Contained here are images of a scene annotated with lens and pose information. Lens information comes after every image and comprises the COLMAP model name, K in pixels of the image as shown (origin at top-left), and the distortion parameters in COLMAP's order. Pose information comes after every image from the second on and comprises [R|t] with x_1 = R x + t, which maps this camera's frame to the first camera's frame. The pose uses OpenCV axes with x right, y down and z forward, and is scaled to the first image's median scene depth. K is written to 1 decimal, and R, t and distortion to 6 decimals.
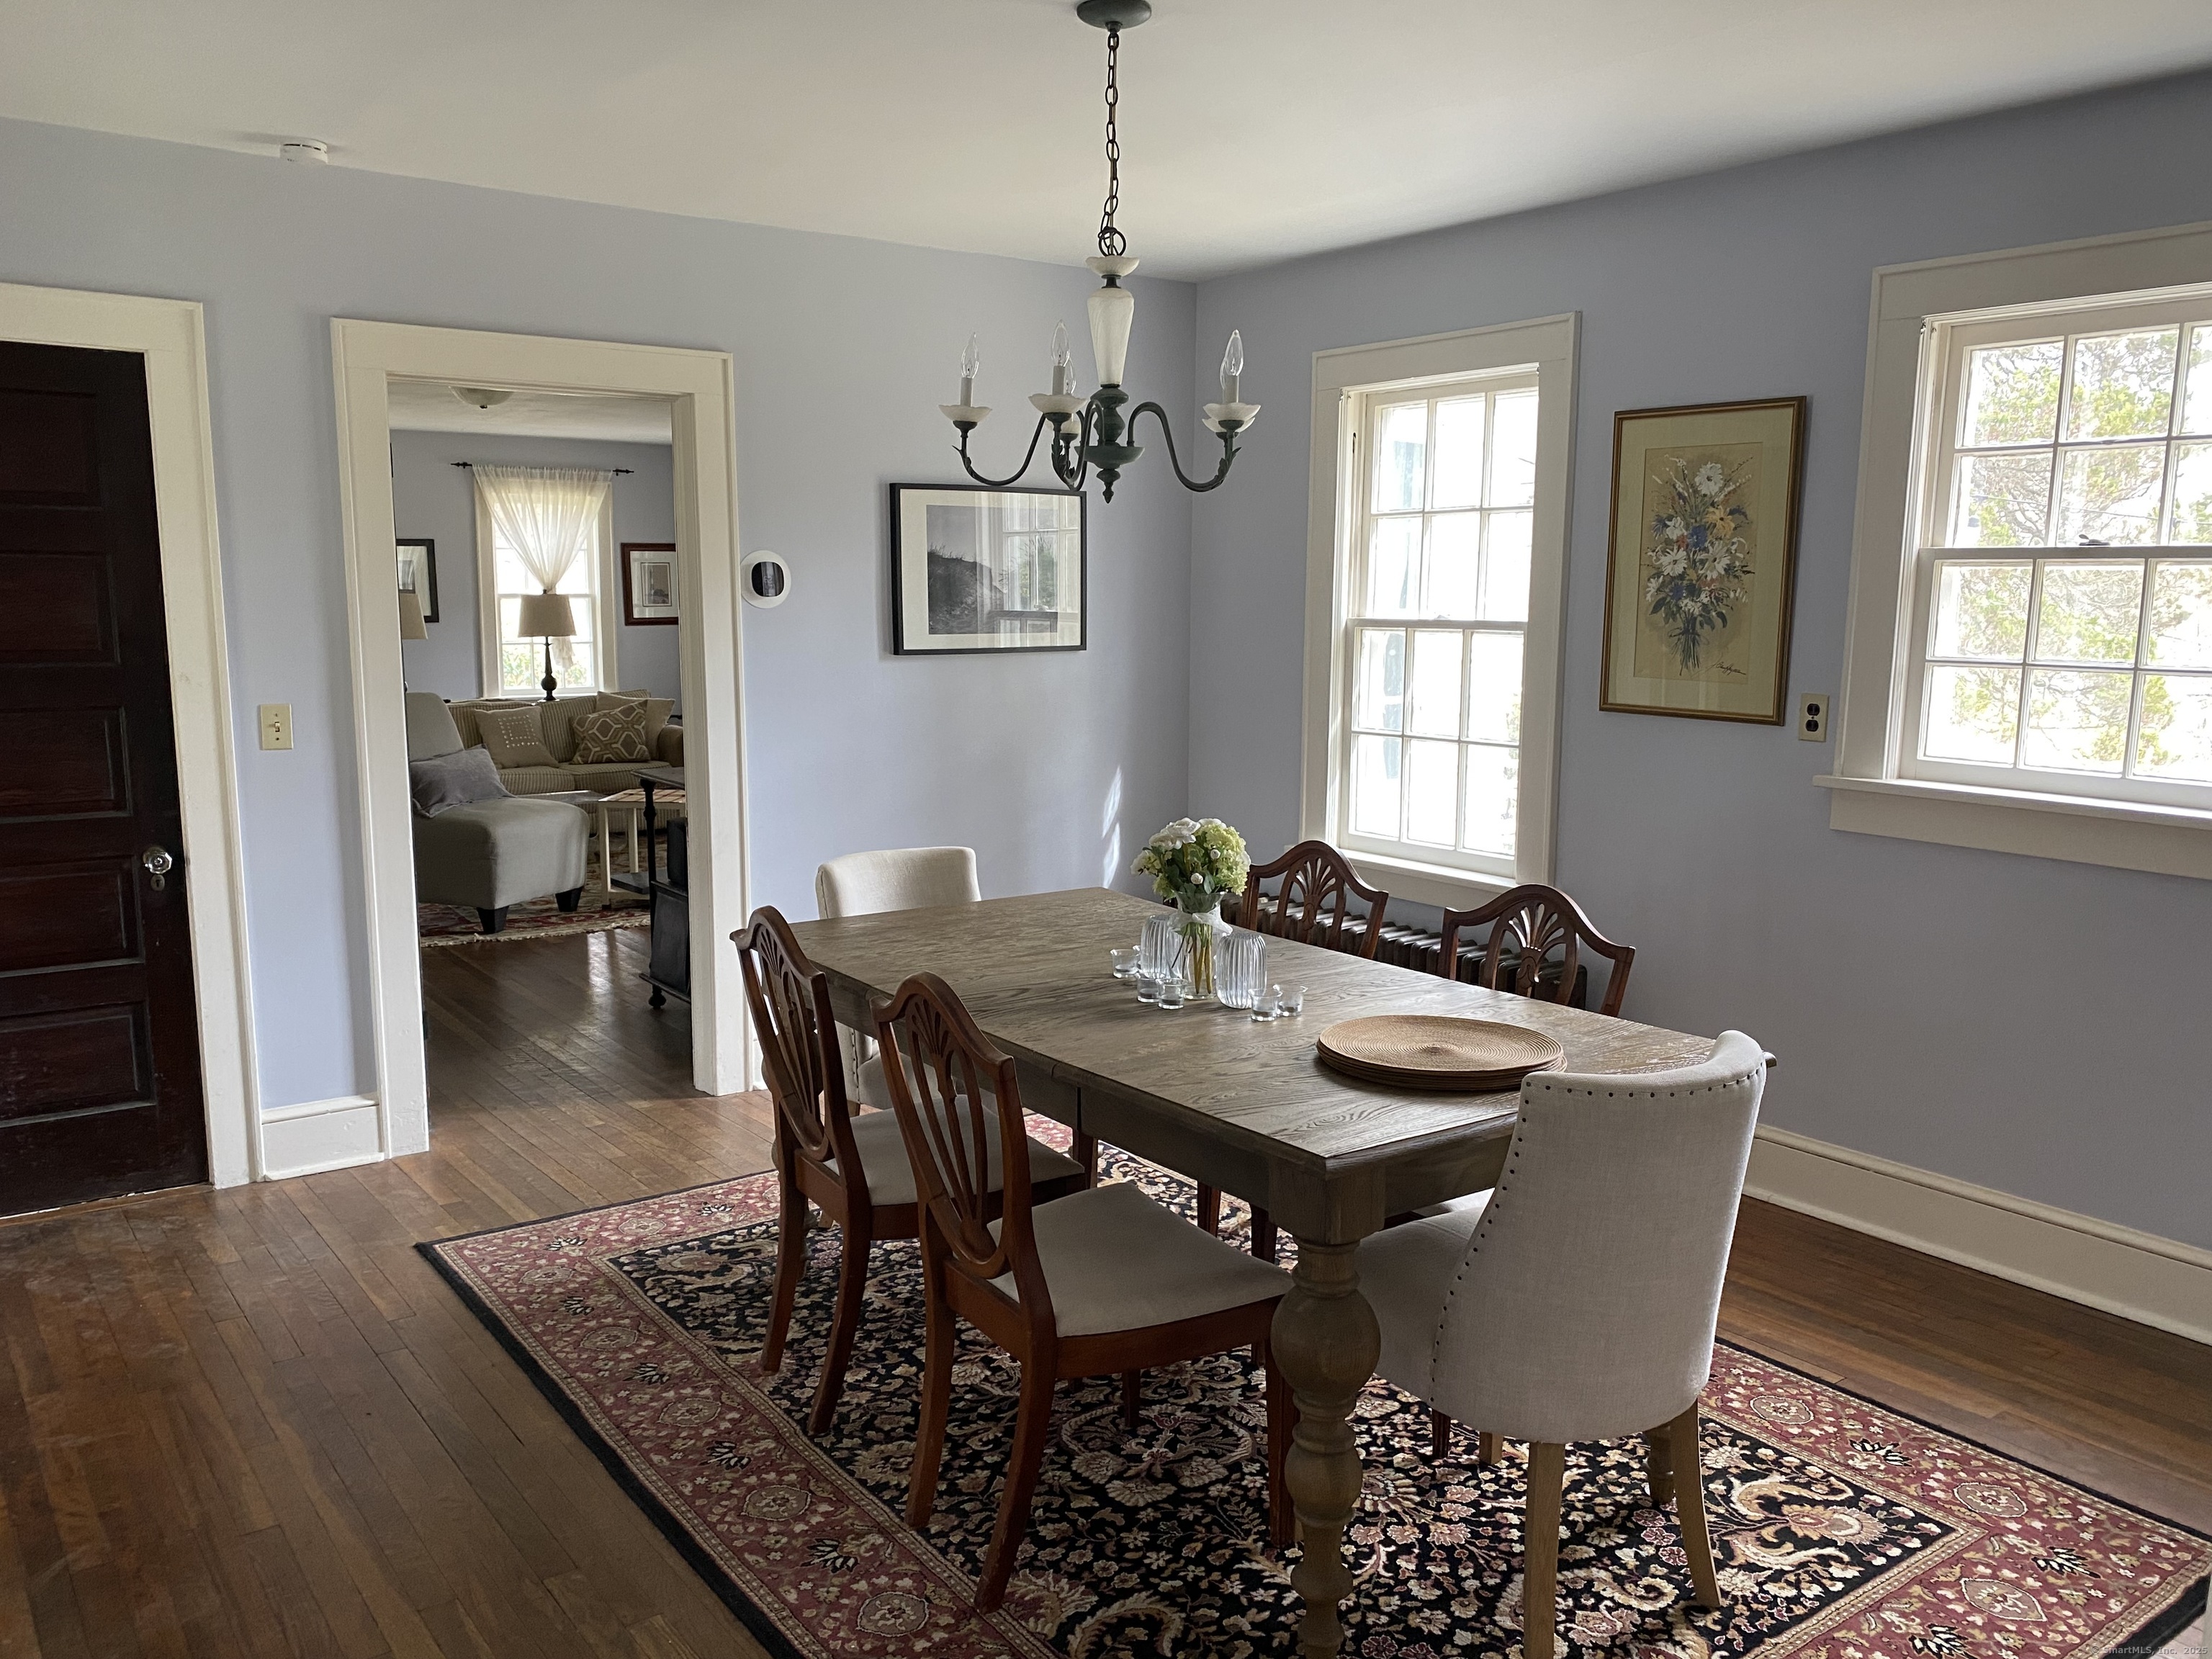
lens RADIAL K [[1665.5, 0, 1098.8], [0, 1665.5, 831.9], [0, 0, 1]] dist [0.008302, -0.006777]
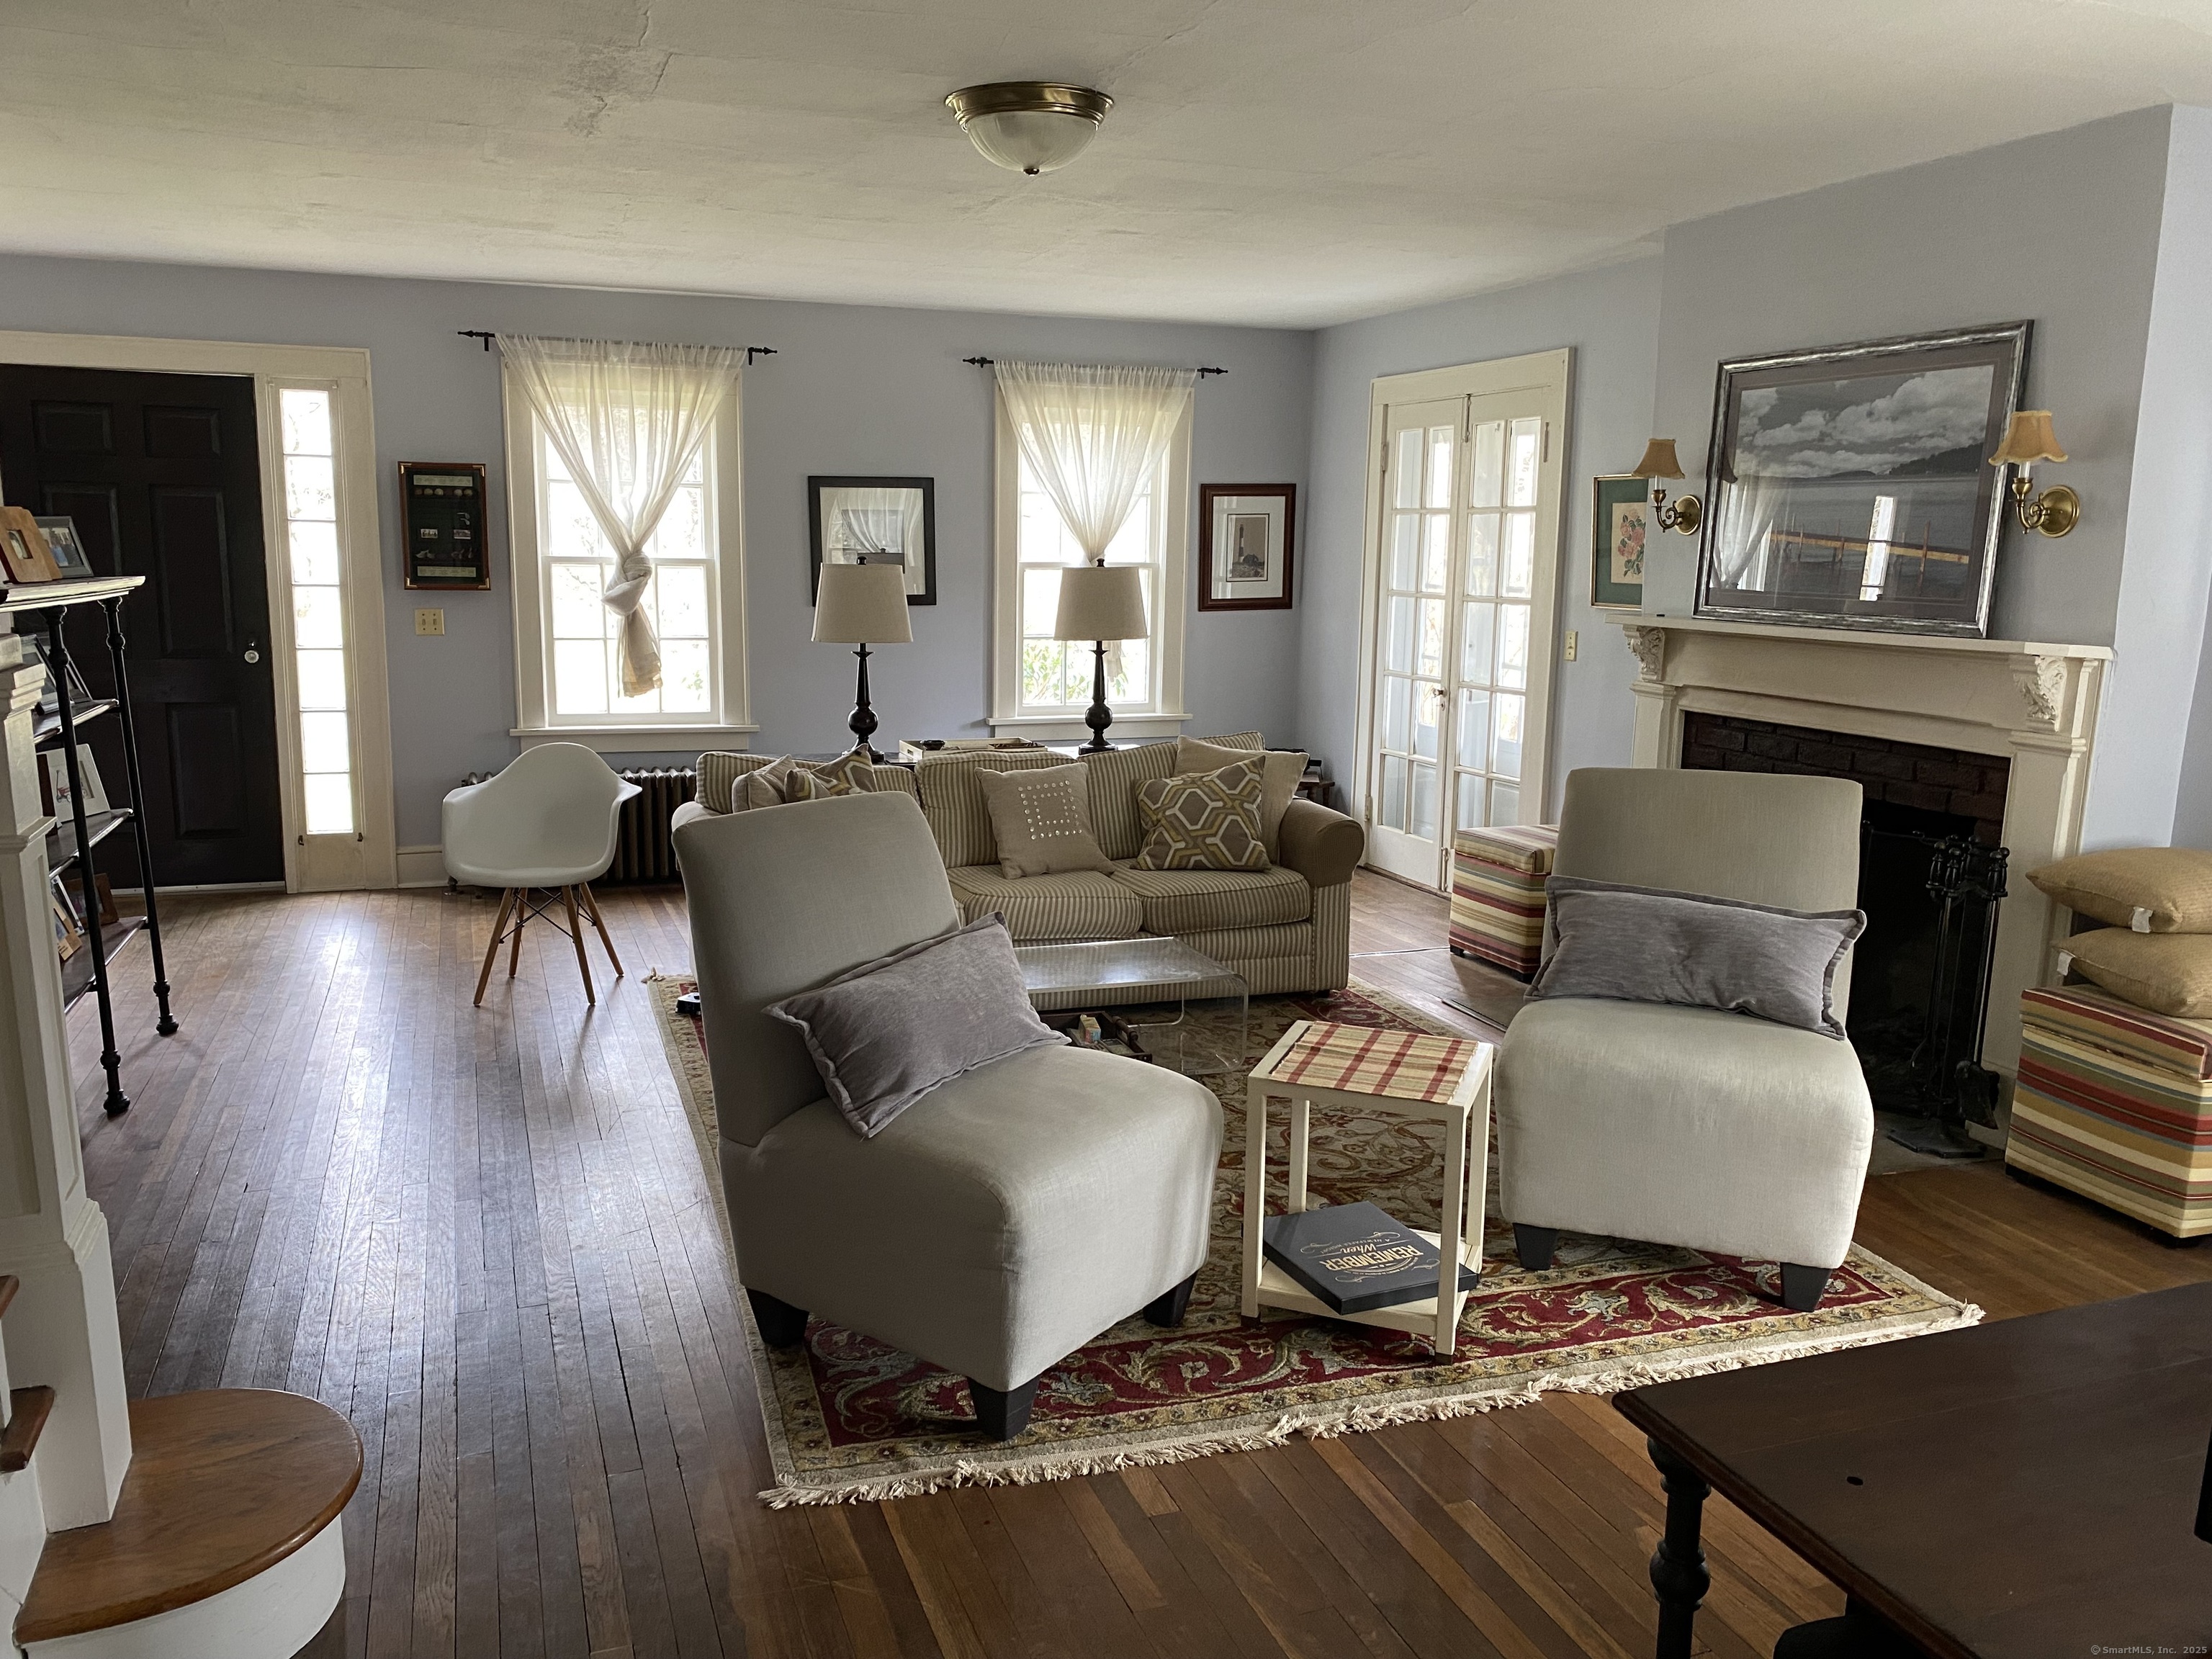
lens RADIAL K [[1665.5, 0, 1096.6], [0, 1665.5, 827.8], [0, 0, 1]] dist [0.008302, -0.006777]
pose [[0.959201, 0.056712, -0.276979, -0.145798], [-0.049814, 0.998249, 0.031883, -0.061170], [0.278302, -0.016785, 0.960347, 0.381334]]
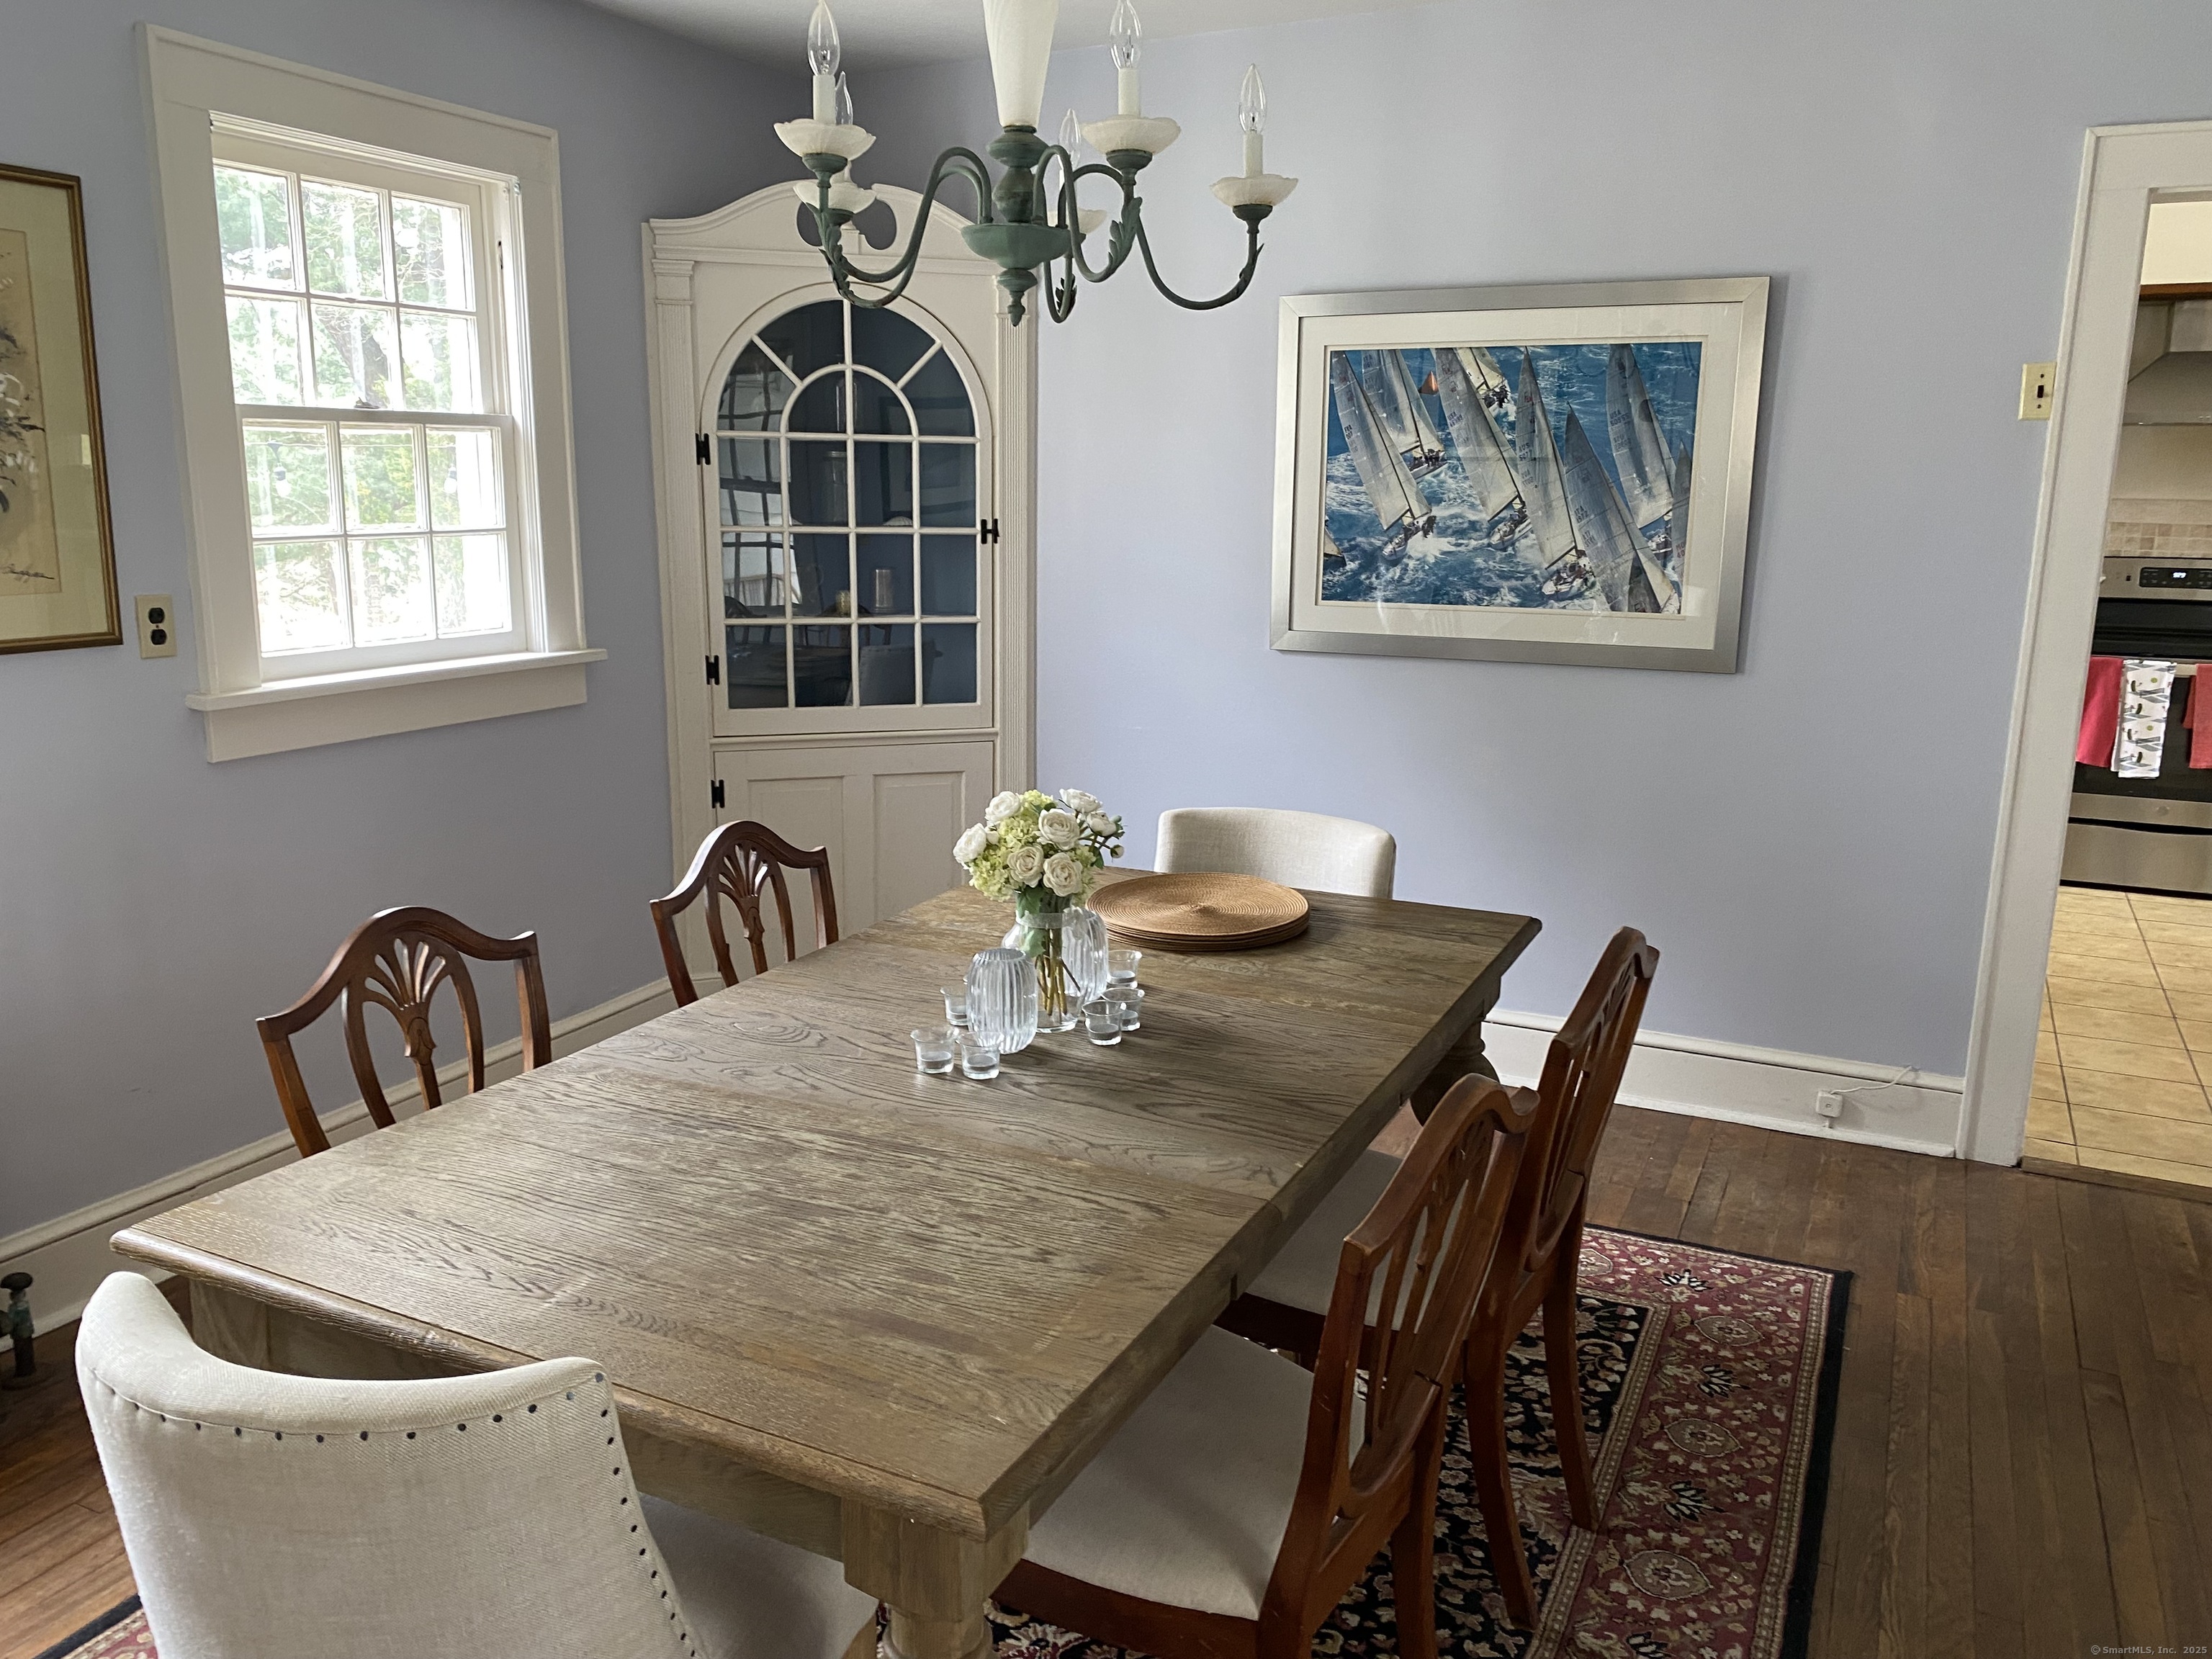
lens RADIAL K [[1665.5, 0, 1088.3], [0, 1665.5, 825.6], [0, 0, 1]] dist [0.008302, -0.006777]
pose [[-0.439061, -0.202774, 0.875276, -0.681041], [0.122065, 0.951703, 0.281711, -0.226036], [-0.890127, 0.230529, -0.393104, 1.481792]]
